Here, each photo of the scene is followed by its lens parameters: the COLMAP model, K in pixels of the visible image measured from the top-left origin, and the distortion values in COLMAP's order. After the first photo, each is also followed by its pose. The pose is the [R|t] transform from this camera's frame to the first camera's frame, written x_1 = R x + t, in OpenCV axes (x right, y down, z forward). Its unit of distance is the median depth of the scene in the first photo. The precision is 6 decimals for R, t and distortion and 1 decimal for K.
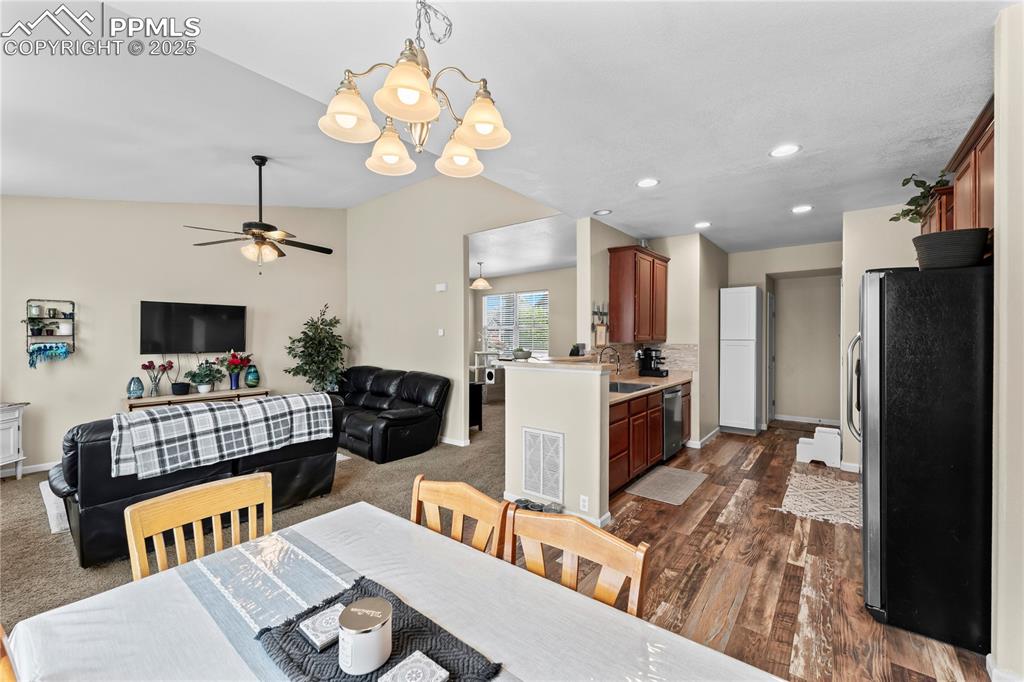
lens RADIAL K [[403.2, 0, 516.0], [0, 403.2, 338.2], [0, 0, 1]] dist [-0.006379, 0.000611]
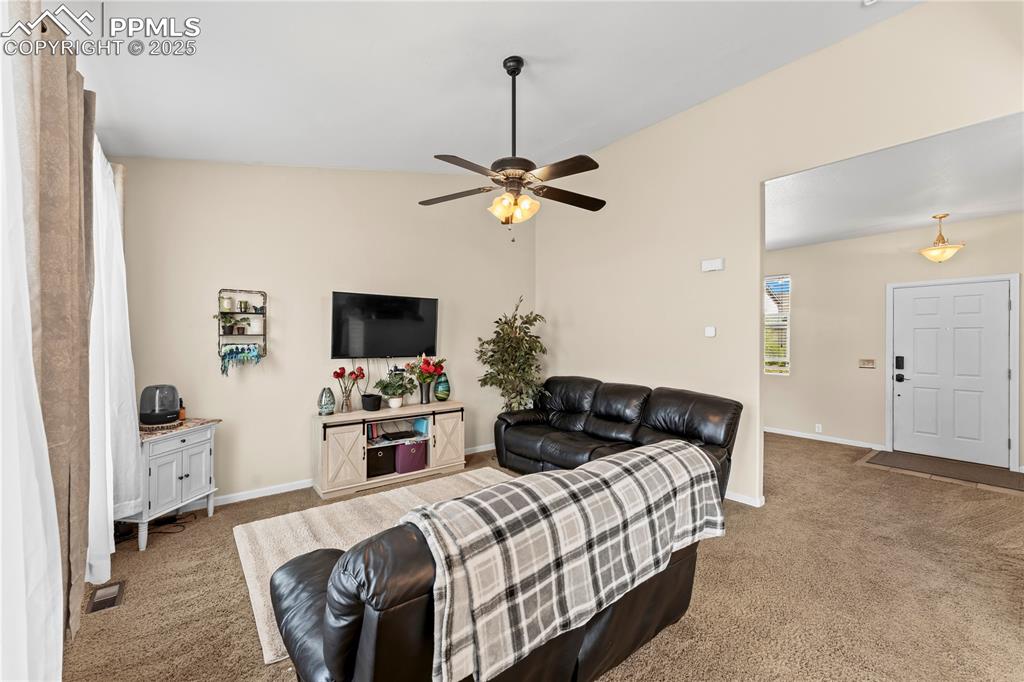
lens RADIAL K [[403.2, 0, 510.5], [0, 403.2, 339.8], [0, 0, 1]] dist [-0.006379, 0.000611]
pose [[0.973248, 0.004605, -0.229710, -0.413307], [-0.004871, 0.999988, -0.000592, 0.001261], [0.229705, 0.001696, 0.973259, 0.308964]]
